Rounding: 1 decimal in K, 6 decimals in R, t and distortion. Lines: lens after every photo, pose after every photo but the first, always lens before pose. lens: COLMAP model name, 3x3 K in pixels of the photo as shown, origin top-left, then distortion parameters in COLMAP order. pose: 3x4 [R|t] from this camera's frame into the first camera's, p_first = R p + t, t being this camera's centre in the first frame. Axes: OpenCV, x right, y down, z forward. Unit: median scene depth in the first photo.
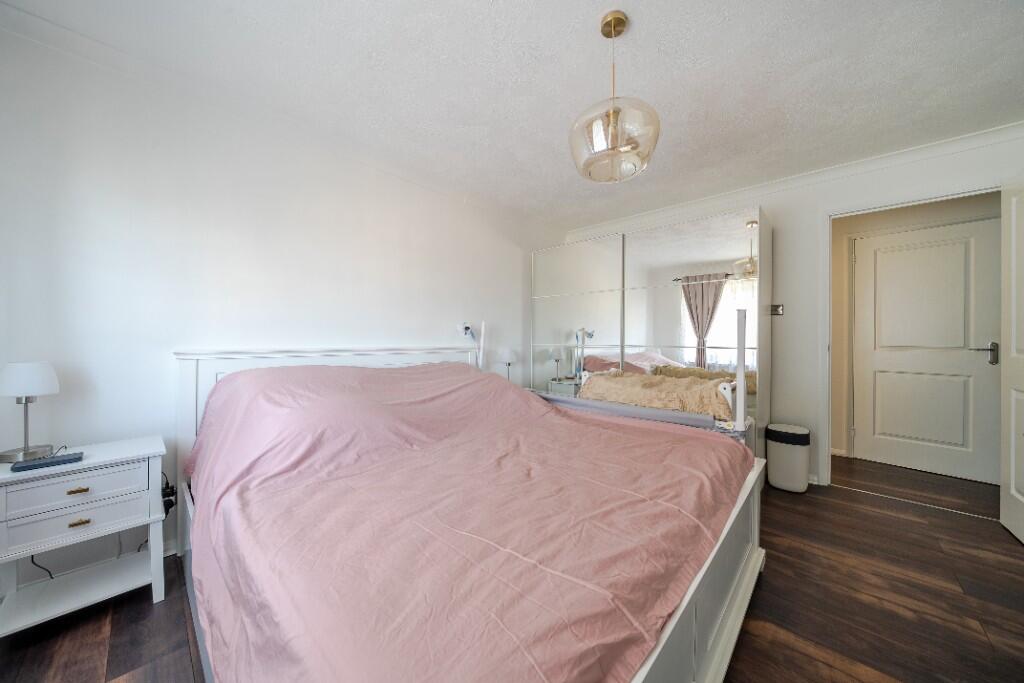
lens RADIAL K [[348.5, 0, 510.3], [0, 348.5, 340.0], [0, 0, 1]] dist [-0.001373, -0.000032]
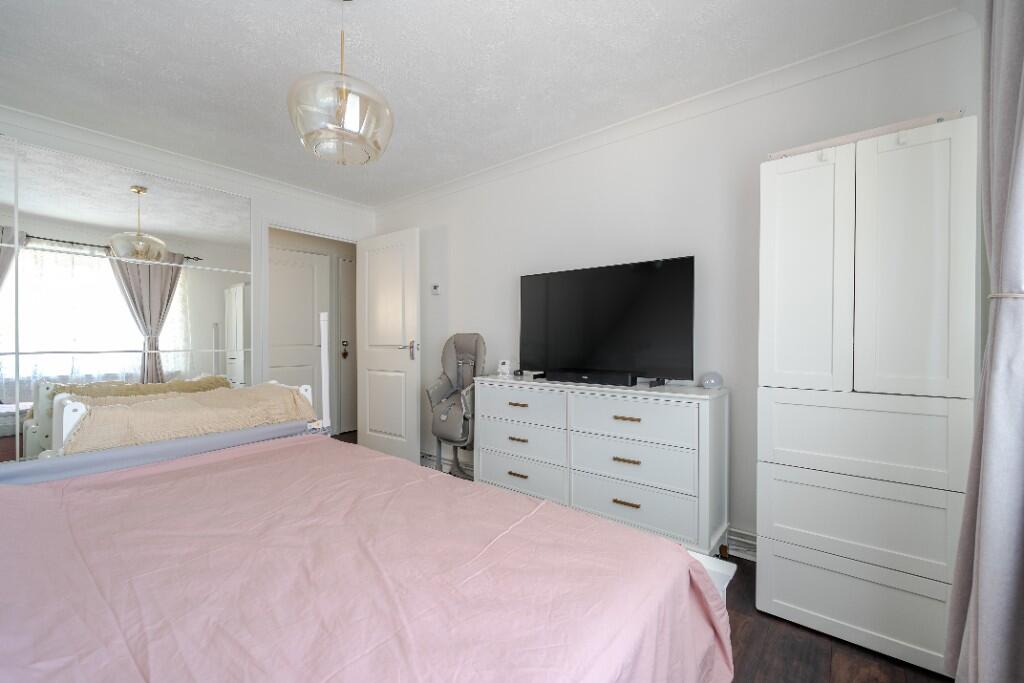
lens RADIAL K [[439.4, 0, 495.1], [0, 439.4, 341.9], [0, 0, 1]] dist [0.002068, 0.000192]
pose [[-0.062017, -0.012150, 0.998001, -0.634379], [-0.000746, 0.999926, 0.012127, -0.013358], [-0.998075, 0.000007, -0.062022, 0.512364]]
